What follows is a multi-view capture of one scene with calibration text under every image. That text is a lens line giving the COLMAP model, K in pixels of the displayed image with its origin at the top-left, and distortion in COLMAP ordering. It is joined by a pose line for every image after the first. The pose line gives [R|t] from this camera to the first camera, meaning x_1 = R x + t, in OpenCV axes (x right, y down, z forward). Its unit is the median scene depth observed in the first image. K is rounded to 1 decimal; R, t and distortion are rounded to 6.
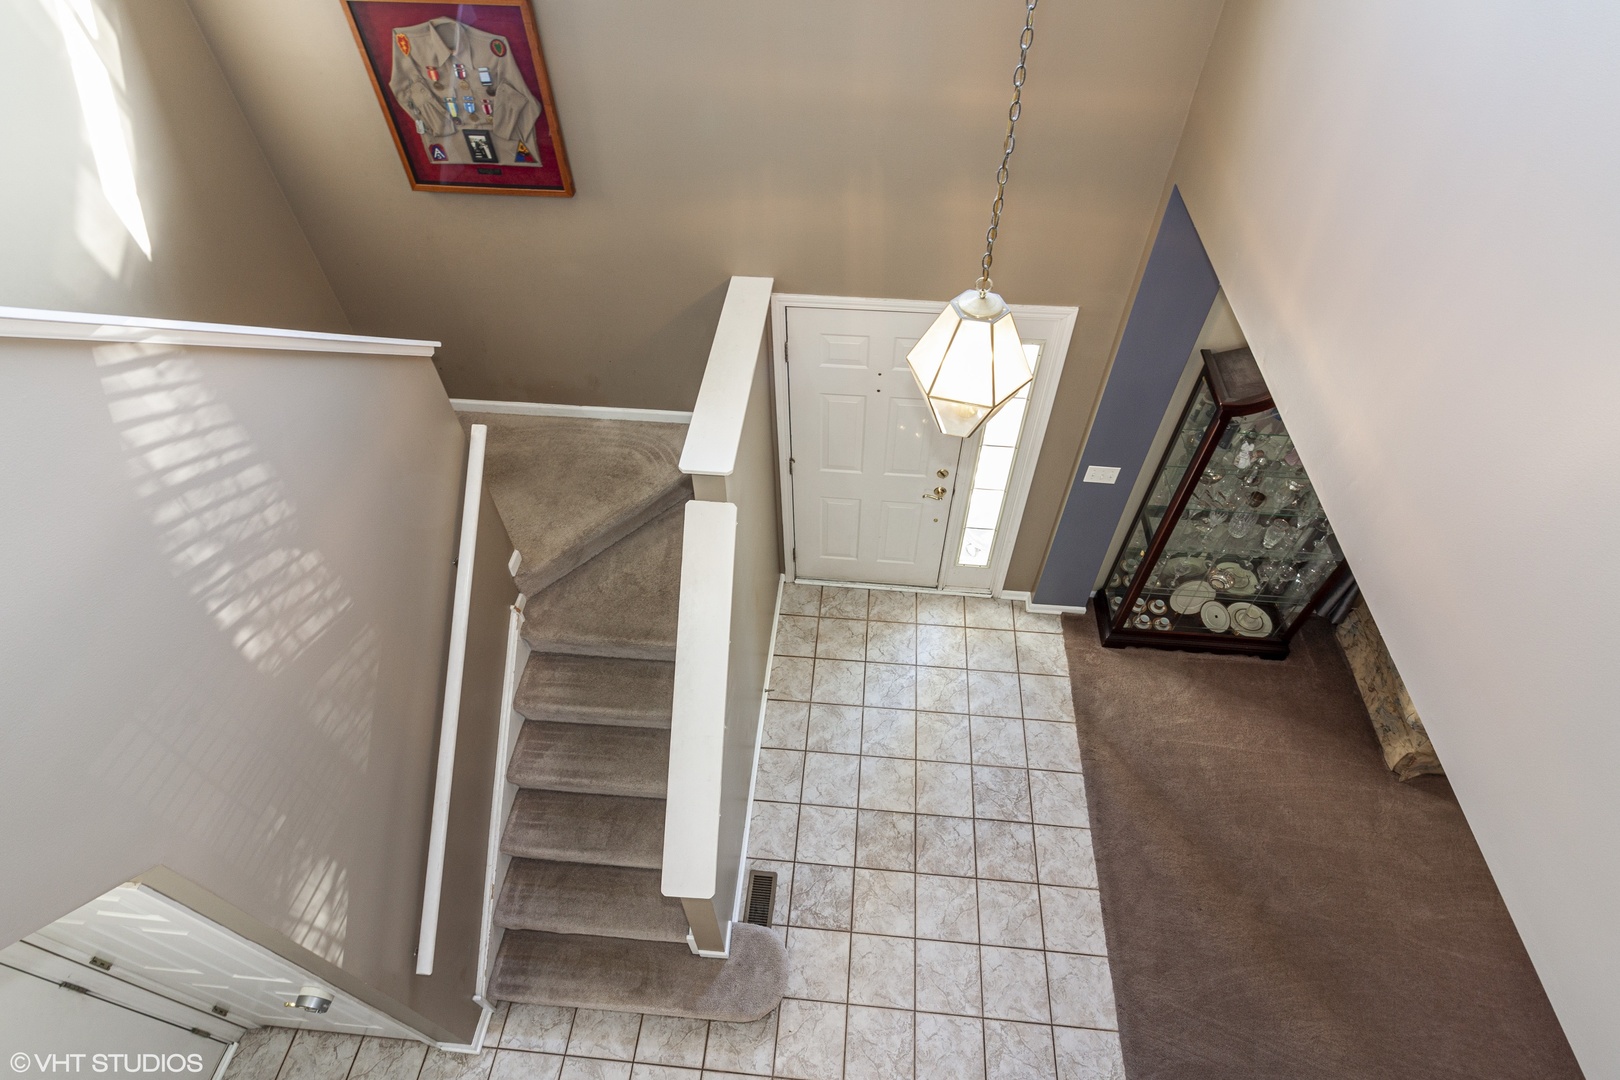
lens RADIAL K [[768.7, 0, 810.0], [0, 768.7, 540.0], [0, 0, 1]] dist [0.003599, 0.000604]
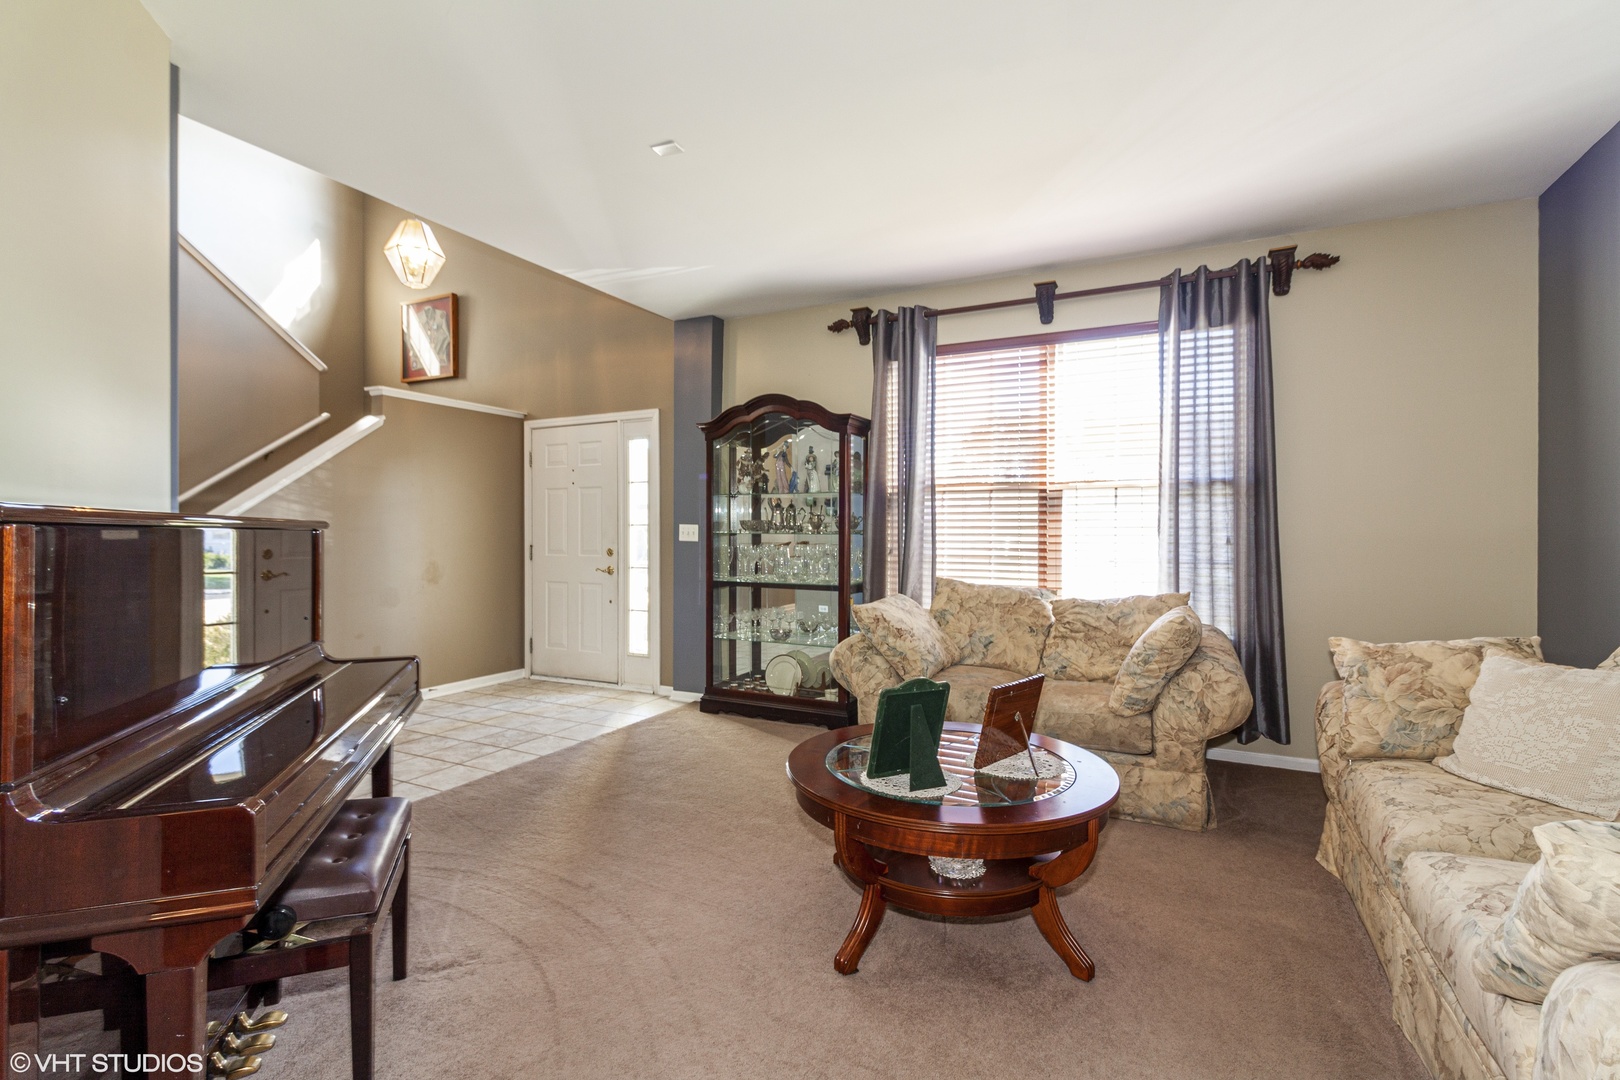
lens RADIAL K [[768.7, 0, 810.0], [0, 768.7, 540.0], [0, 0, 1]] dist [0.003599, 0.000604]
pose [[0.925516, 0.009484, -0.378591, 1.095590], [-0.296140, 0.641242, -0.707891, 0.824080], [0.236055, 0.767280, 0.596288, 0.247212]]
